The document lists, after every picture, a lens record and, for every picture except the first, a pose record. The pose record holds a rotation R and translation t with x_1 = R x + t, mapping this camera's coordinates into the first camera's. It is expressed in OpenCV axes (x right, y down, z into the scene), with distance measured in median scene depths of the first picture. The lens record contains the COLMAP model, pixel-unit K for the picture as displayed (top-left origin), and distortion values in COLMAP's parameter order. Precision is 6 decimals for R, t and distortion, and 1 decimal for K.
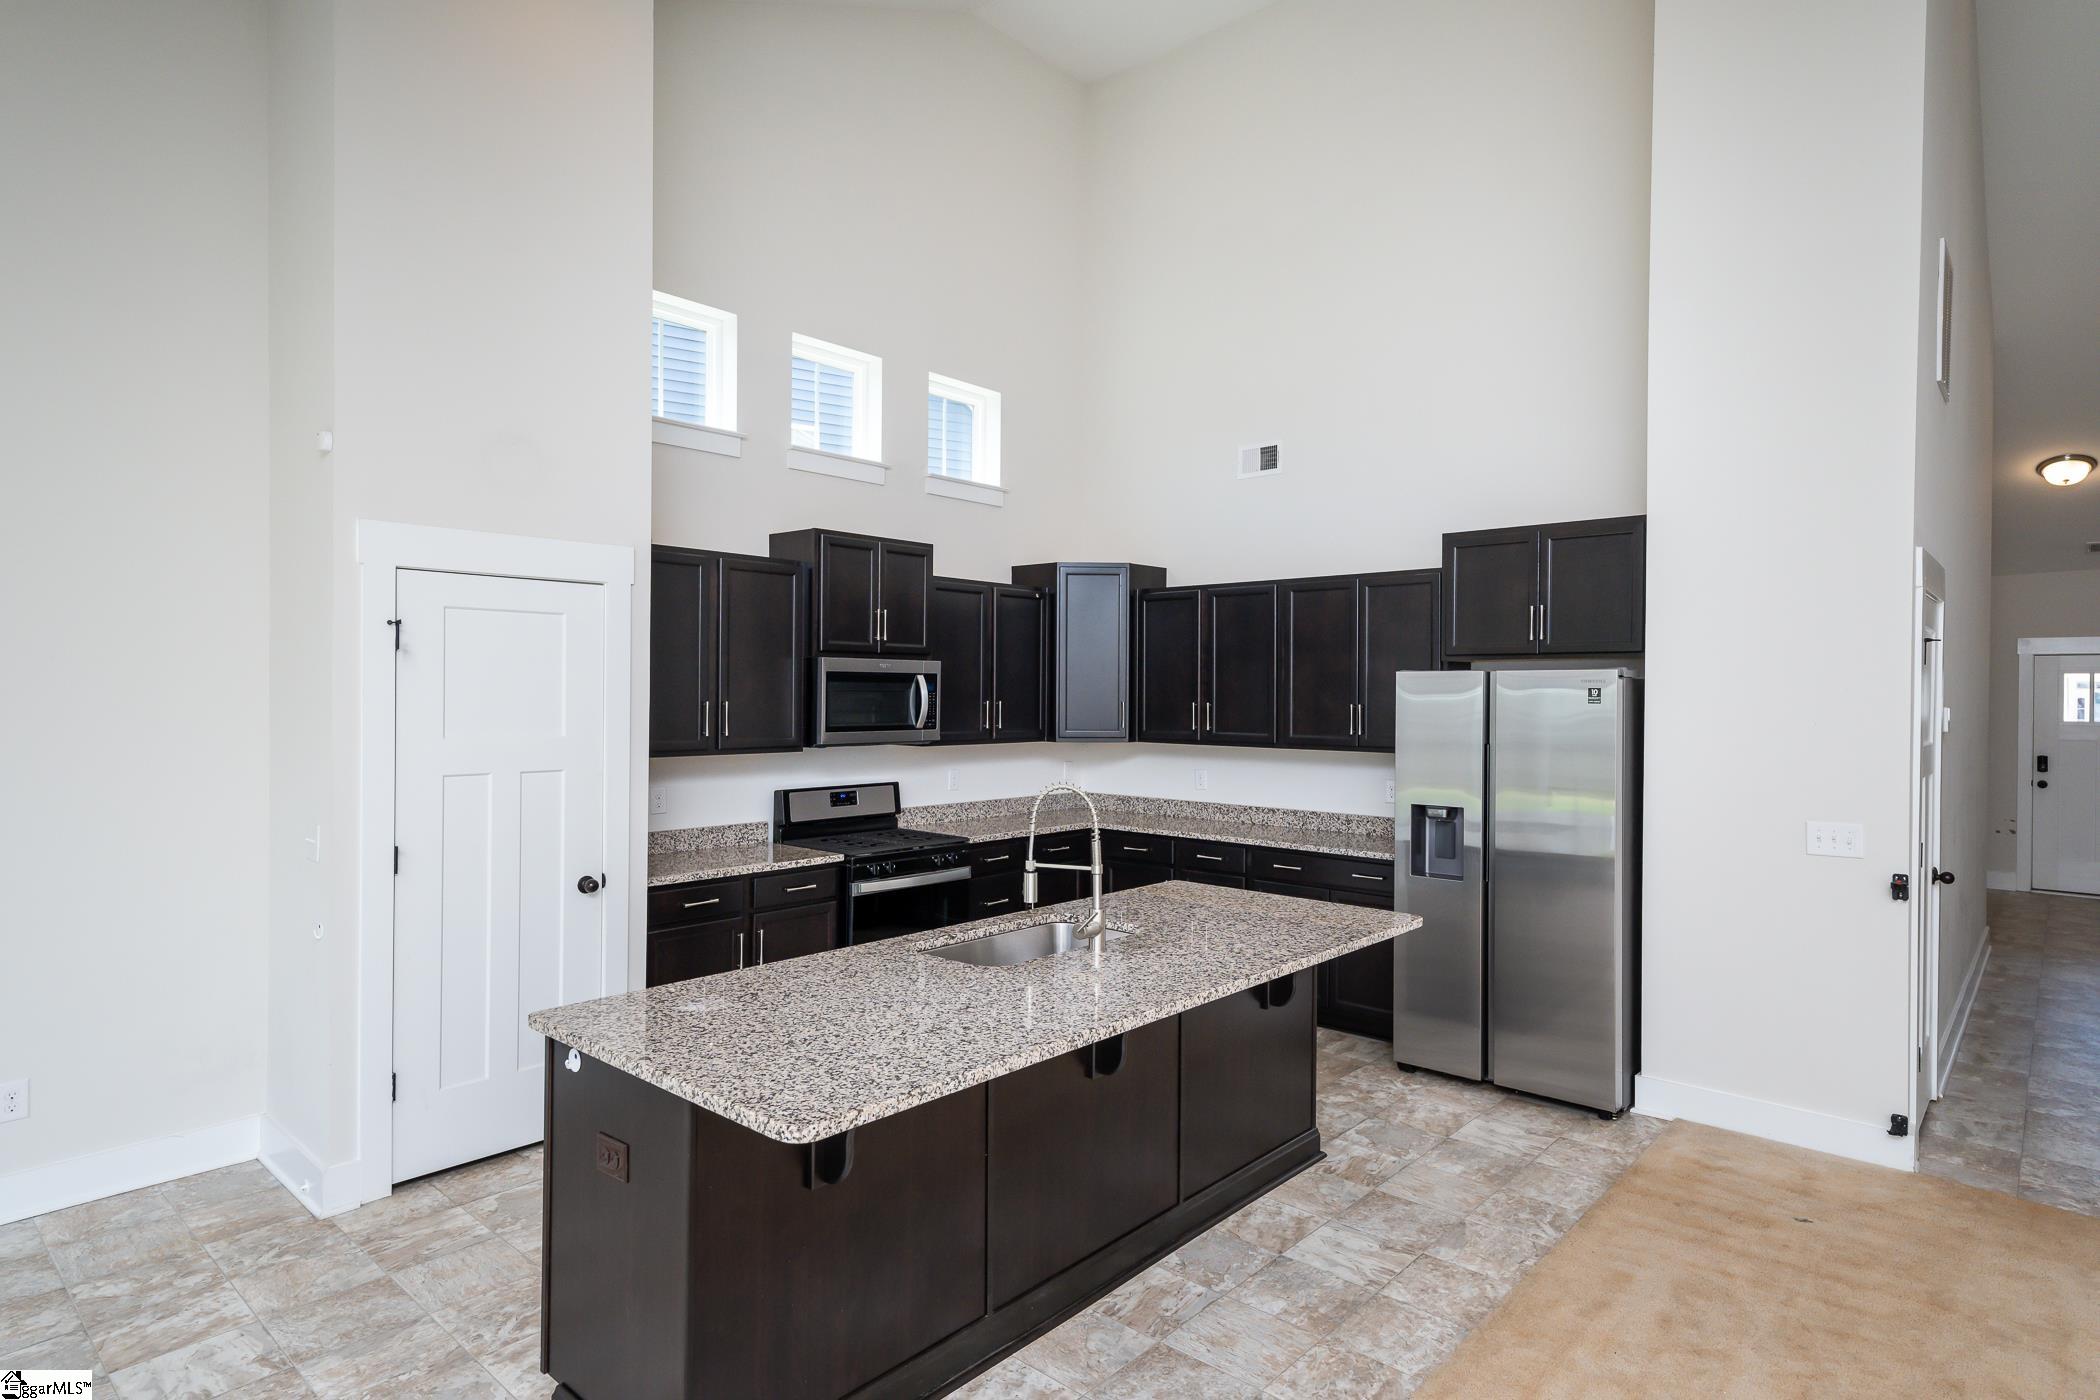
lens RADIAL K [[1110.1, 0, 1054.1], [0, 1110.1, 712.0], [0, 0, 1]] dist [0.029450, 0.000355]
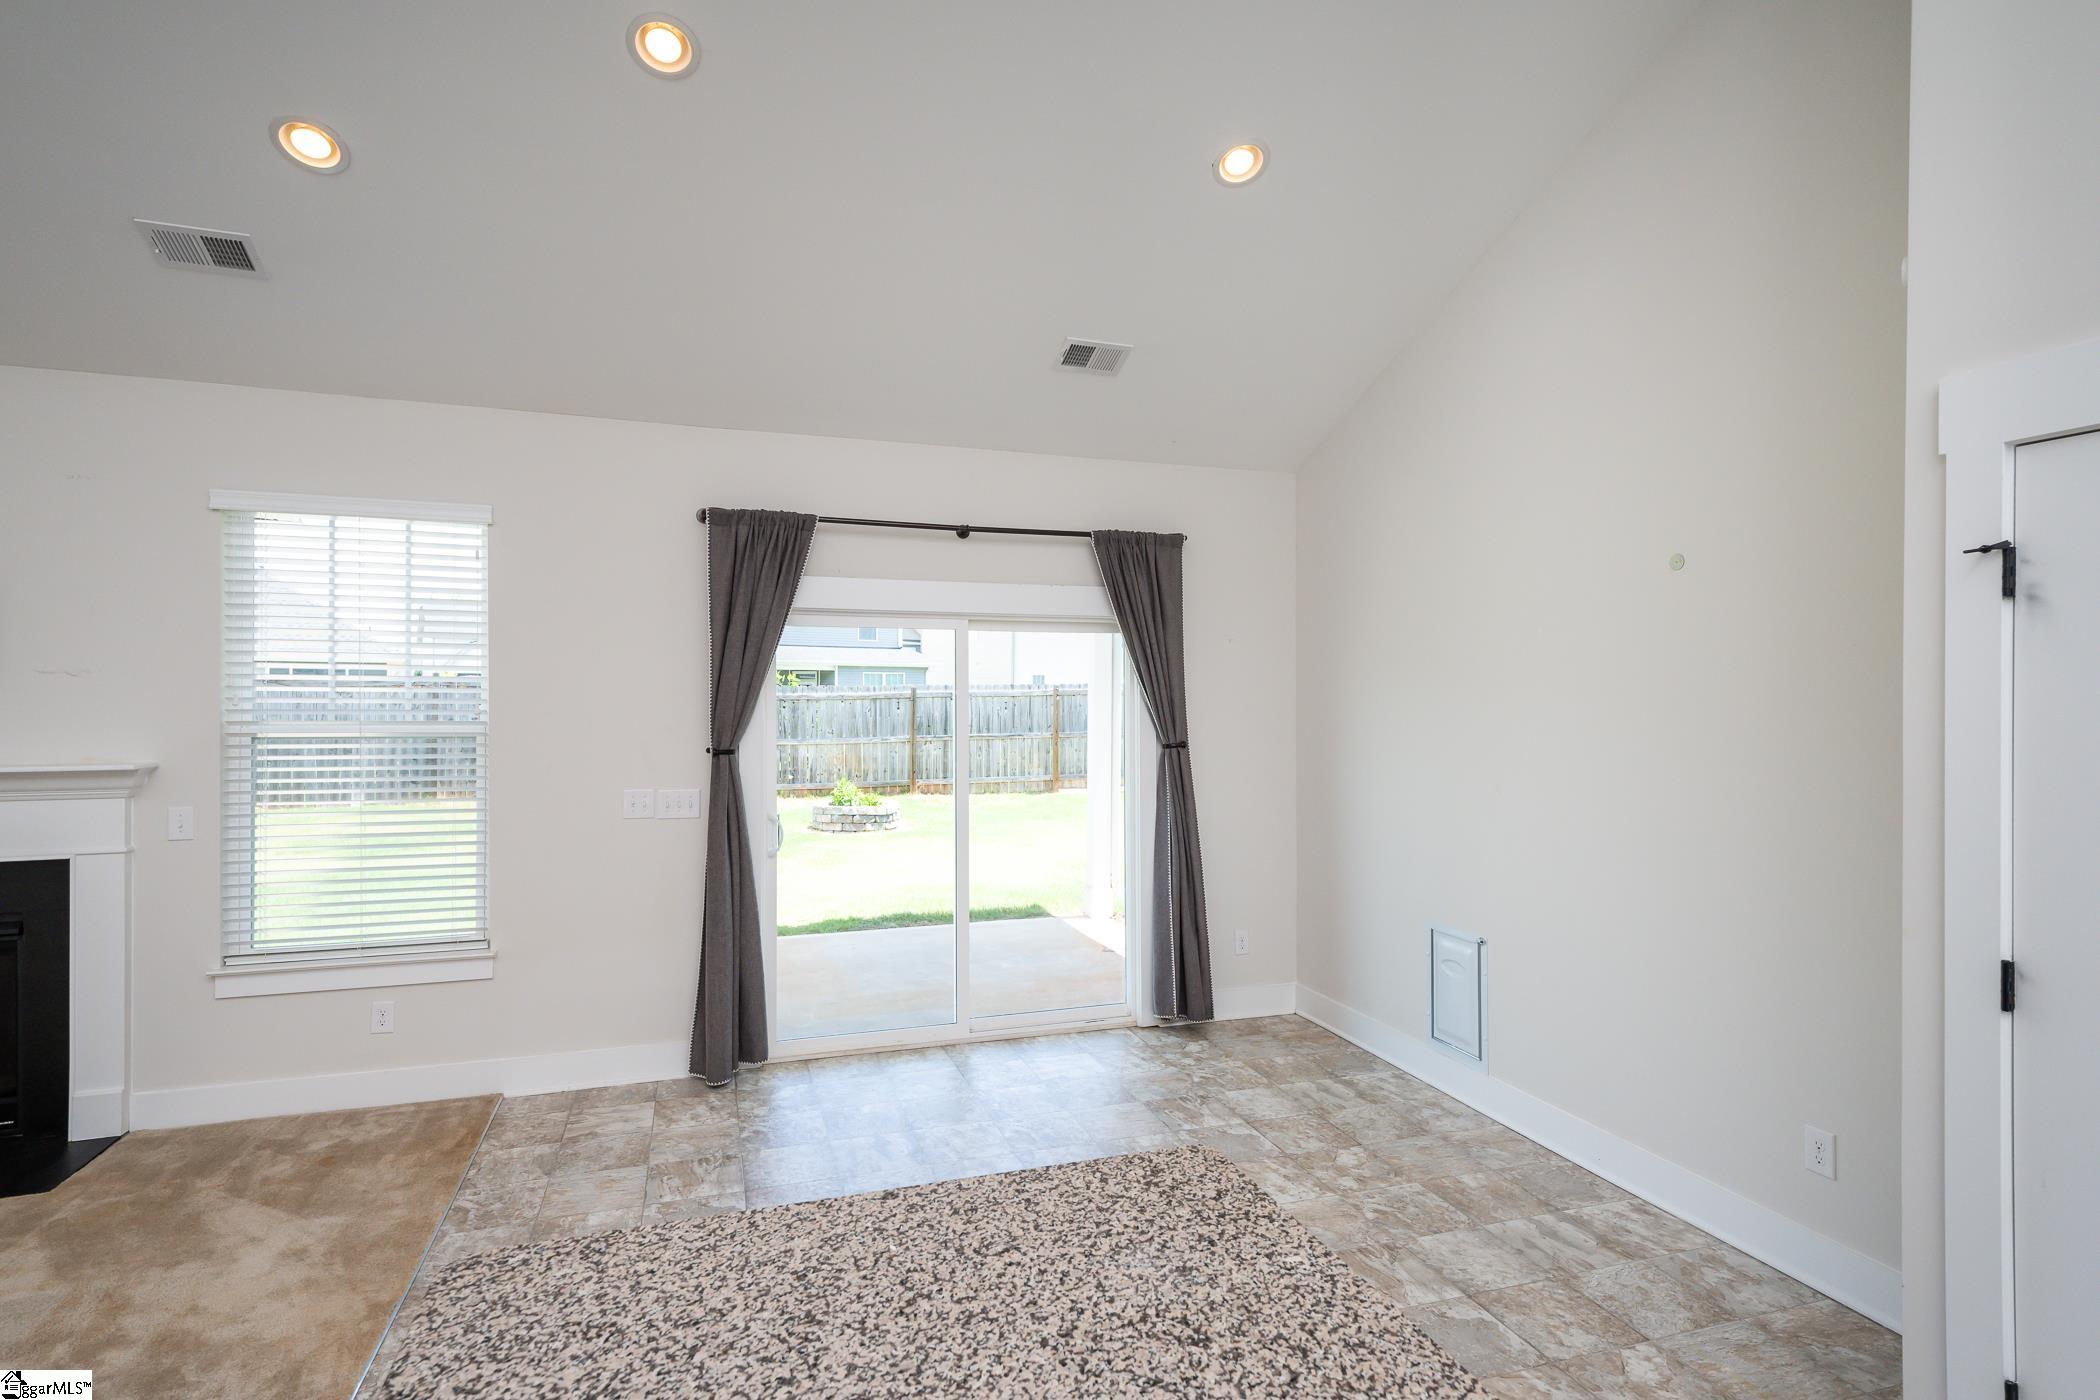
lens RADIAL K [[1053.1, 0, 1047.8], [0, 1053.1, 701.6], [0, 0, 1]] dist [0.017779, -0.002161]
pose [[-0.499191, -0.002800, -0.866488, 0.136996], [-0.020221, 0.999760, 0.008418, 0.000980], [0.866256, 0.021724, -0.499128, 1.323225]]
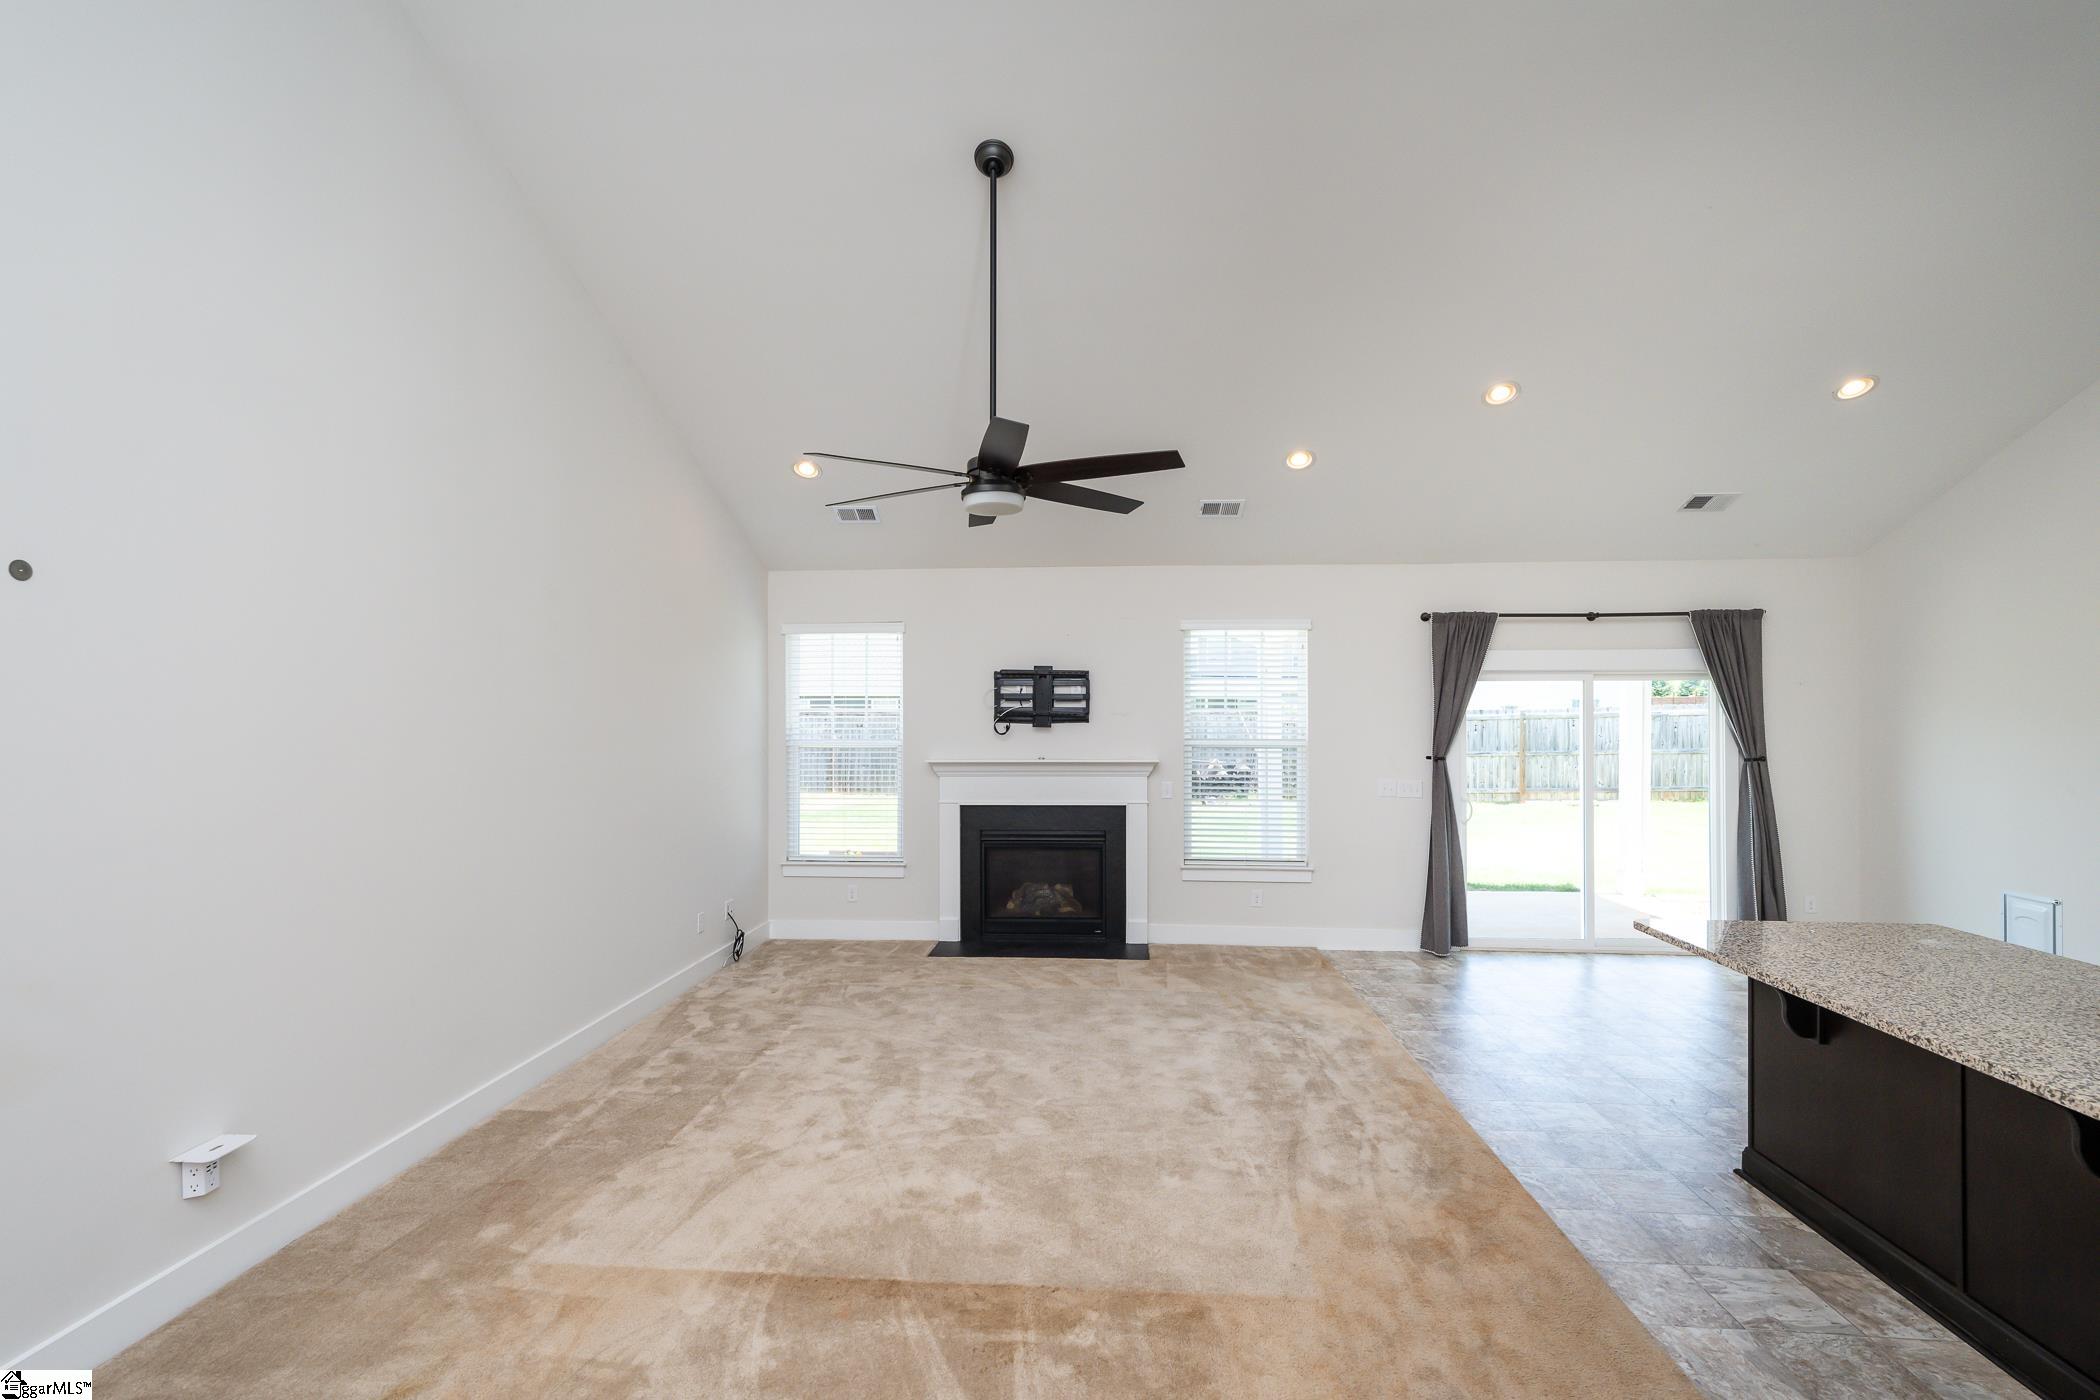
lens RADIAL K [[938.4, 0, 1033.7], [0, 938.4, 723.2], [0, 0, 1]] dist [0.002008, 0.000248]
pose [[-0.797547, -0.001582, -0.603255, 1.428309], [-0.014205, 0.999769, 0.016159, -0.014901], [0.603090, 0.021456, -0.797384, 1.378211]]
